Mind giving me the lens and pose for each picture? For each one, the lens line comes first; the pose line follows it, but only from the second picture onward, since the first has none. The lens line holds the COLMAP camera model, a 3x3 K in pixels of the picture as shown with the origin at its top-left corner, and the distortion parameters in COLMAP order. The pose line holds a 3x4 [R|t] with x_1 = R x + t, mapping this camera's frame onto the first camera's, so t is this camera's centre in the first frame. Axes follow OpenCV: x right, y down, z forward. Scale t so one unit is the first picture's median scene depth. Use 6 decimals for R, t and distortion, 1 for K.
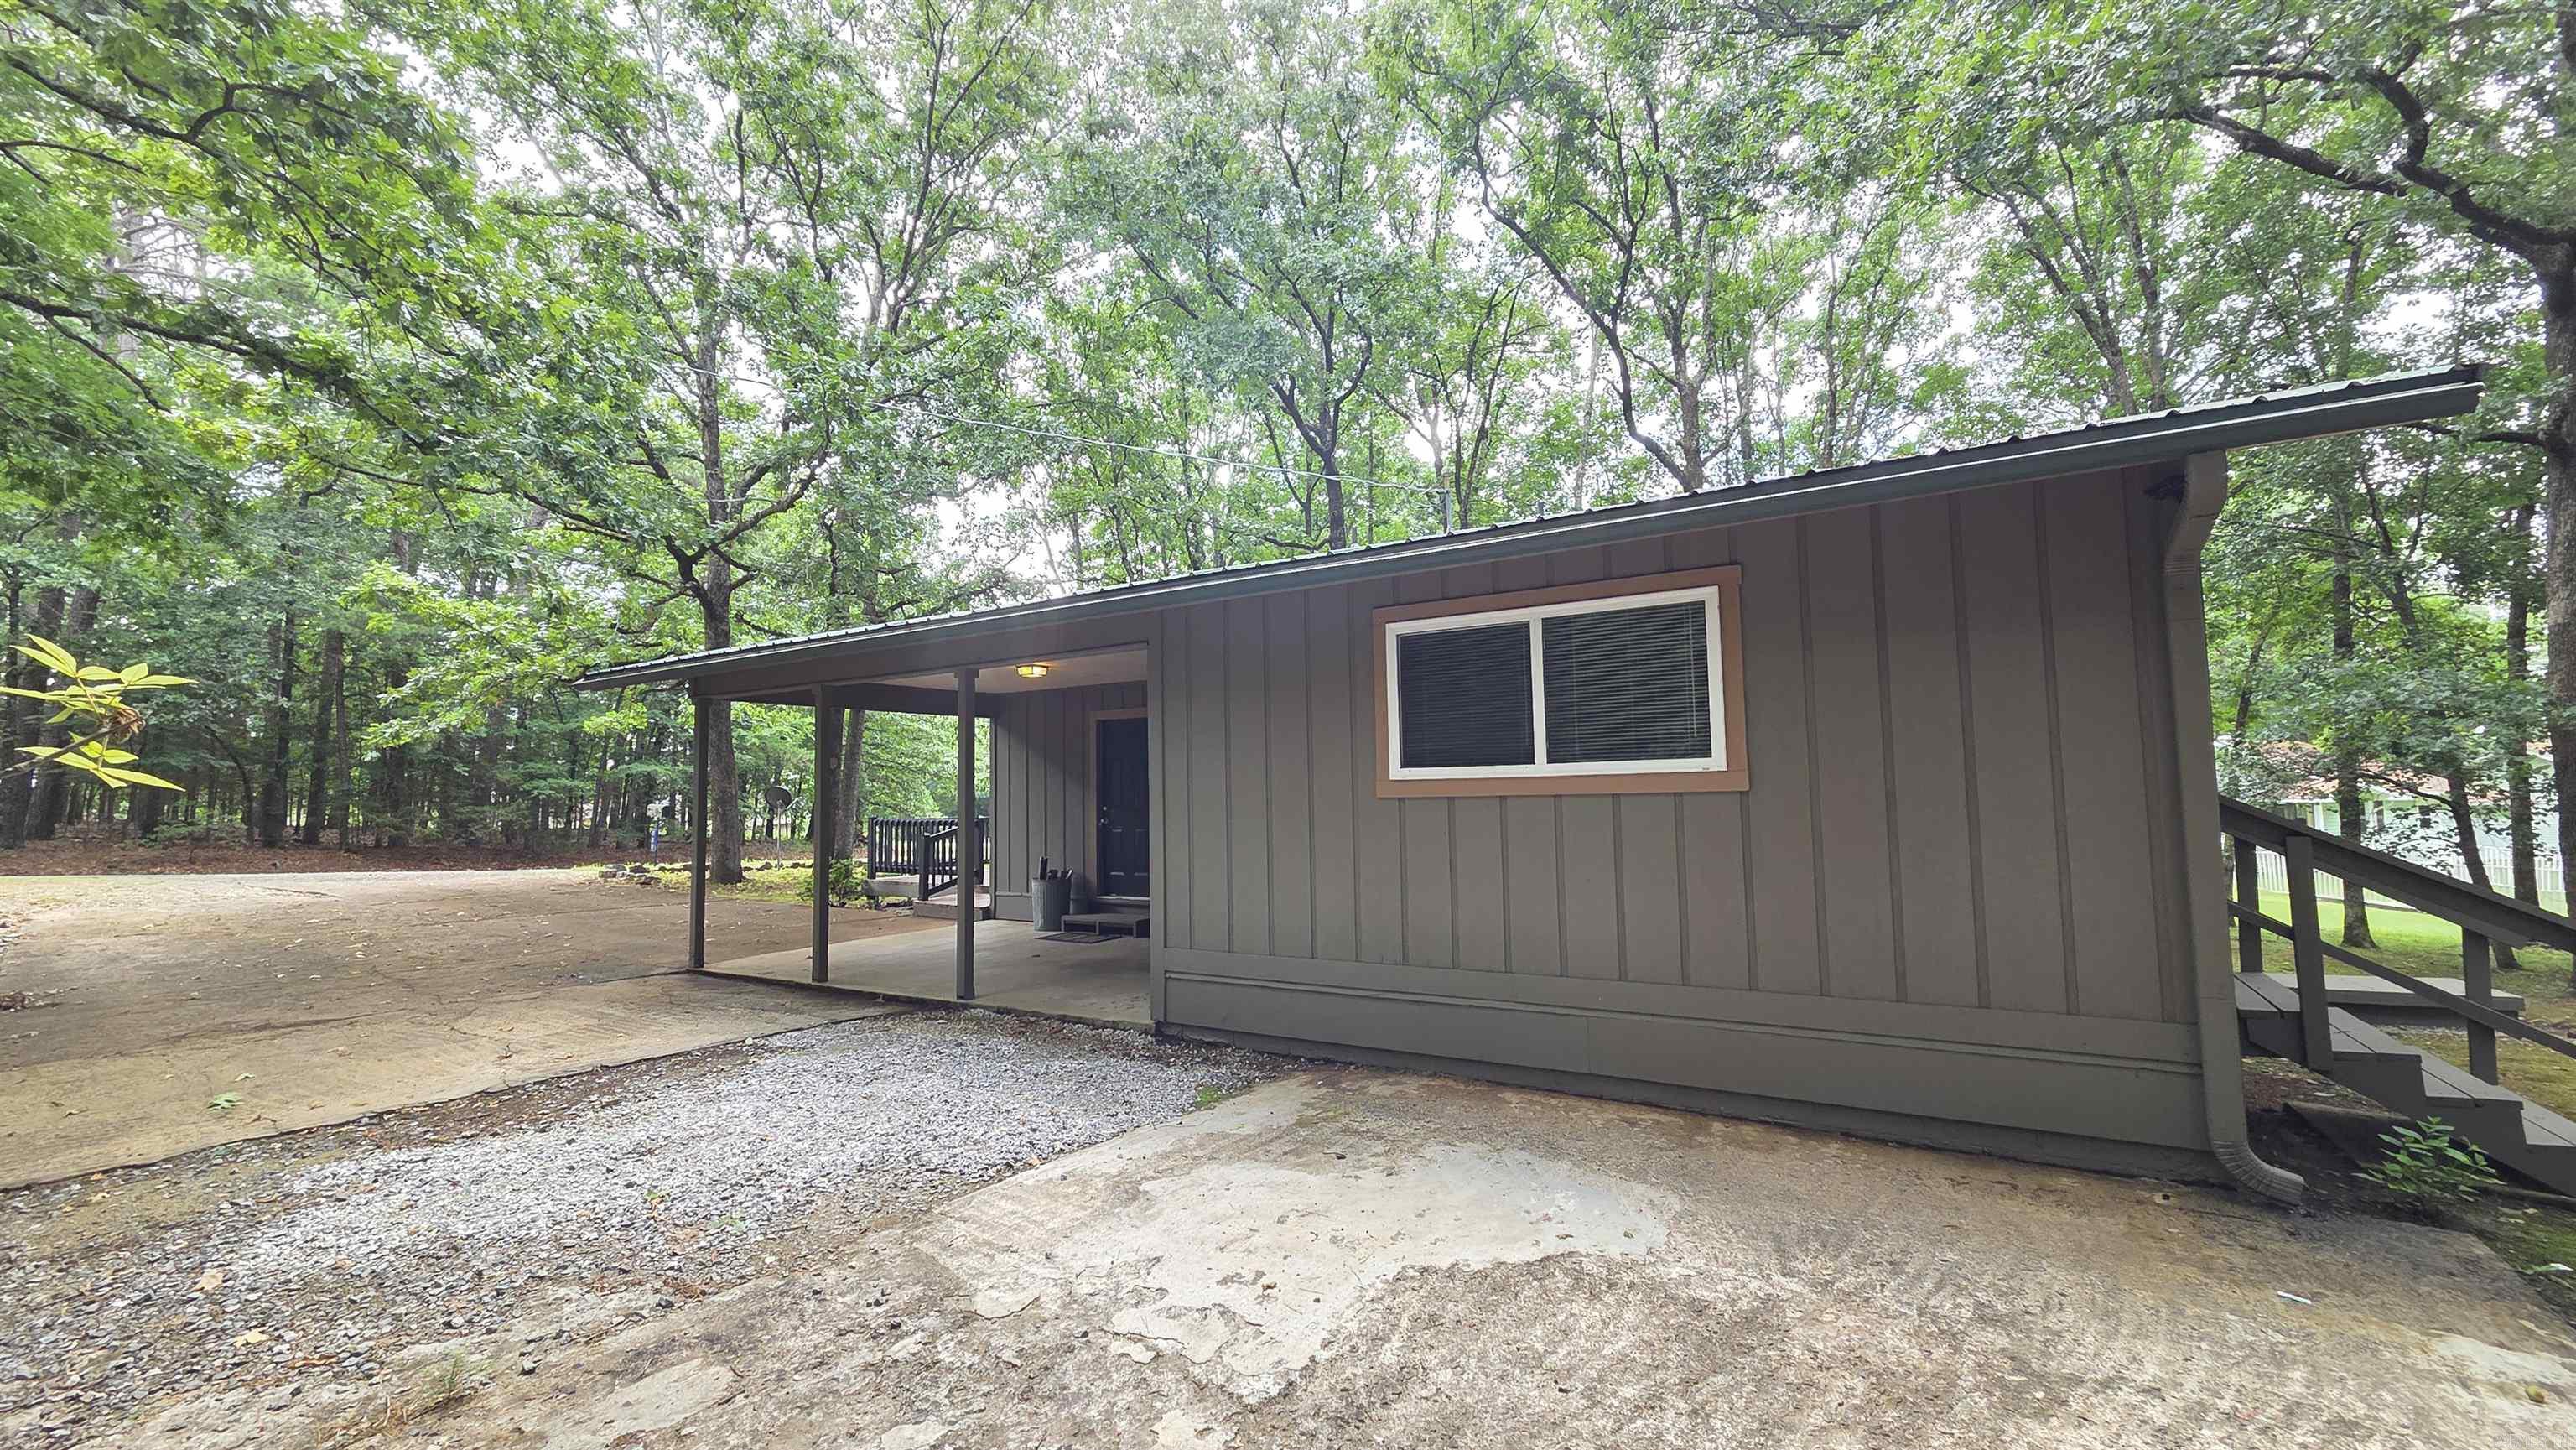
lens RADIAL K [[1053.8, 0, 1282.7], [0, 1053.8, 729.9], [0, 0, 1]] dist [0.003926, 0.000582]
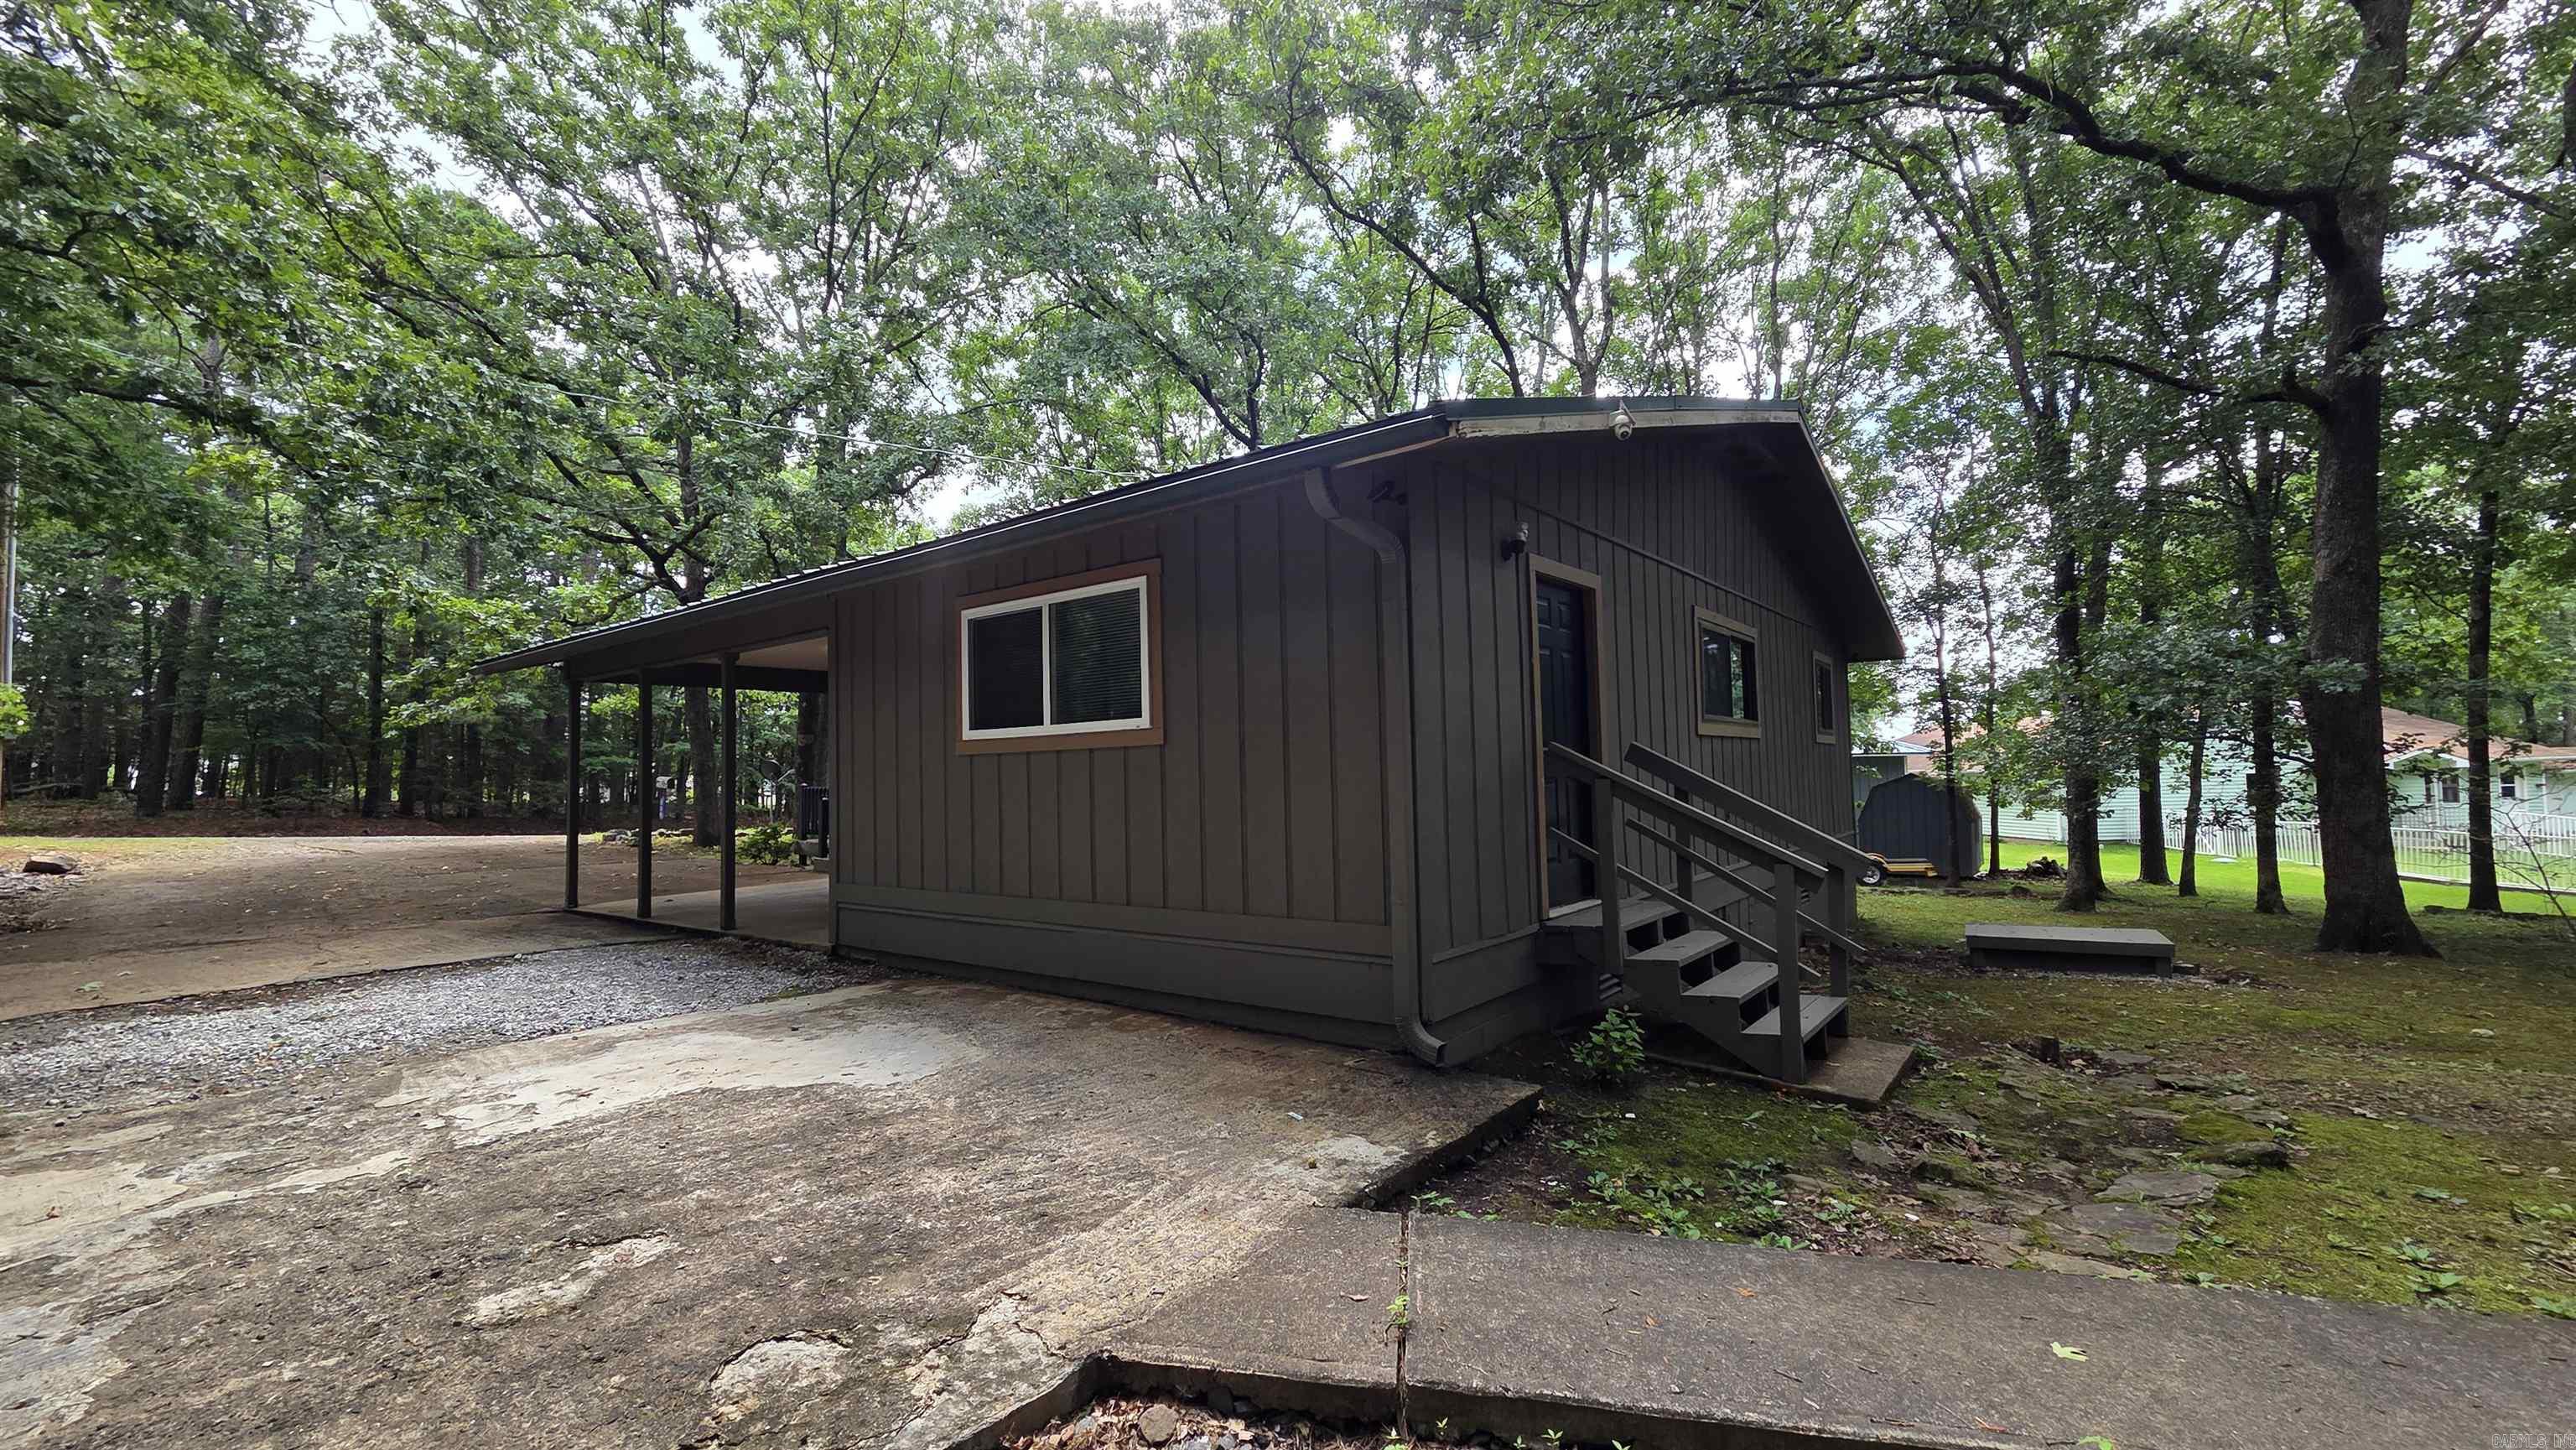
lens RADIAL K [[1053.8, 0, 1293.8], [0, 1053.8, 723.9], [0, 0, 1]] dist [0.003926, 0.000582]
pose [[0.995605, -0.009736, -0.093147, 0.685020], [0.011279, 0.999808, 0.016050, 0.015934], [0.092973, -0.017030, 0.995523, -0.191999]]
